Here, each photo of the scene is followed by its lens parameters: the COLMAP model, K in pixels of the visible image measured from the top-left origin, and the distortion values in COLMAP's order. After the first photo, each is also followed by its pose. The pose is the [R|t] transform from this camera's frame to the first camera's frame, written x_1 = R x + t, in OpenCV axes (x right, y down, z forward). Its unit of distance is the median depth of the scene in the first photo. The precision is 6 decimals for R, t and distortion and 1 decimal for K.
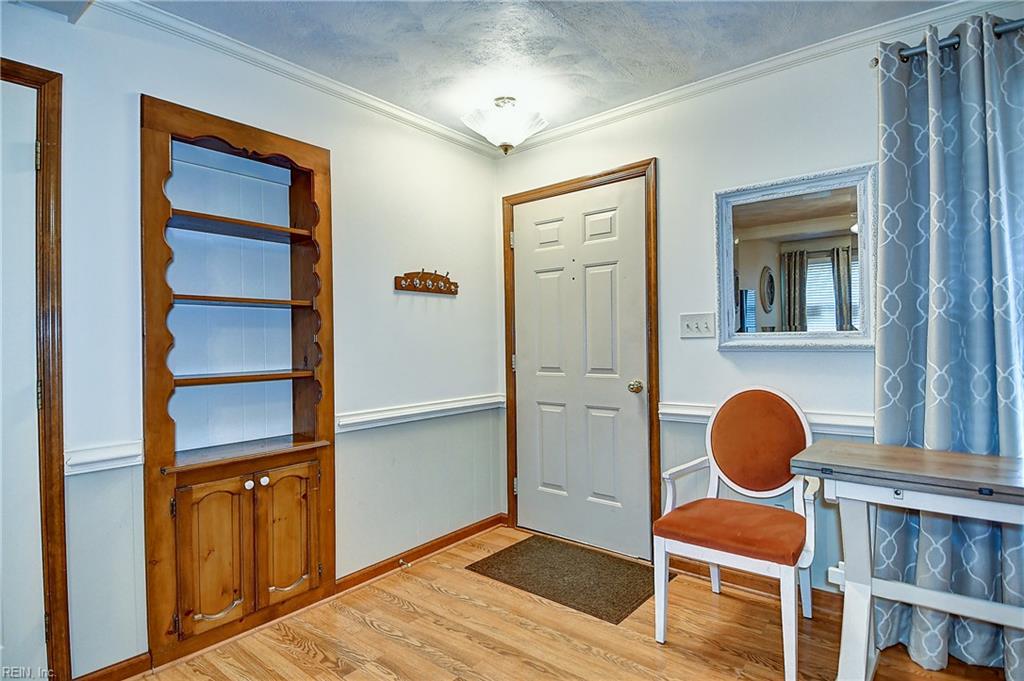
lens RADIAL K [[534.3, 0, 511.4], [0, 534.3, 342.6], [0, 0, 1]] dist [0.050914, -0.053544]
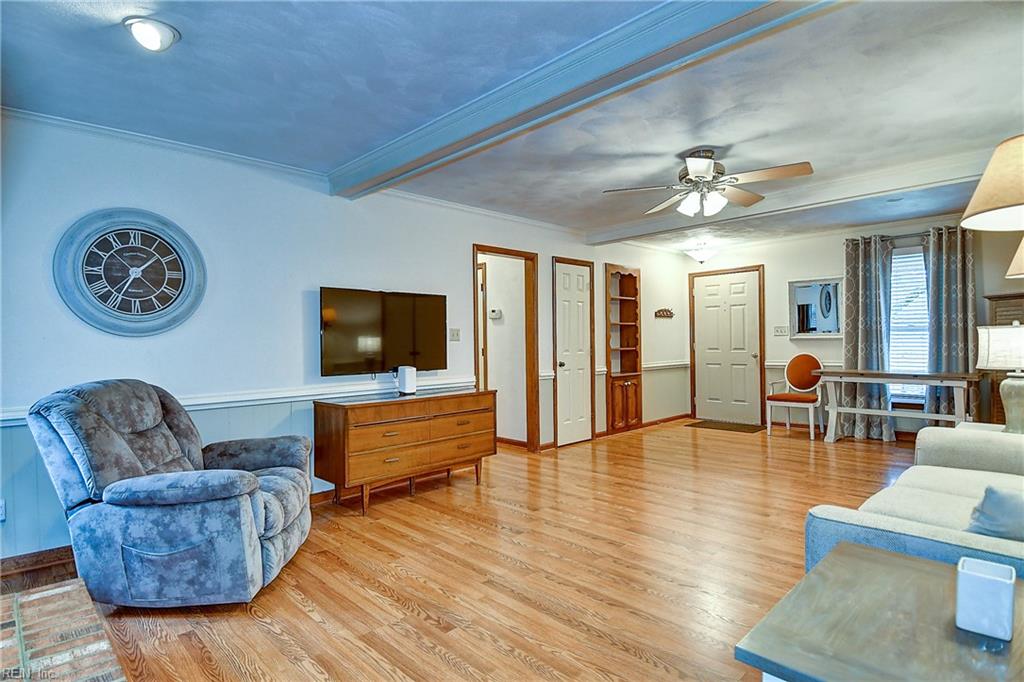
lens RADIAL K [[534.3, 0, 511.4], [0, 534.3, 343.1], [0, 0, 1]] dist [0.050914, -0.053544]
pose [[0.993632, -0.000814, -0.112671, -0.691905], [0.001446, 0.999984, 0.005533, 0.012573], [0.112665, -0.005660, 0.993617, -1.835842]]
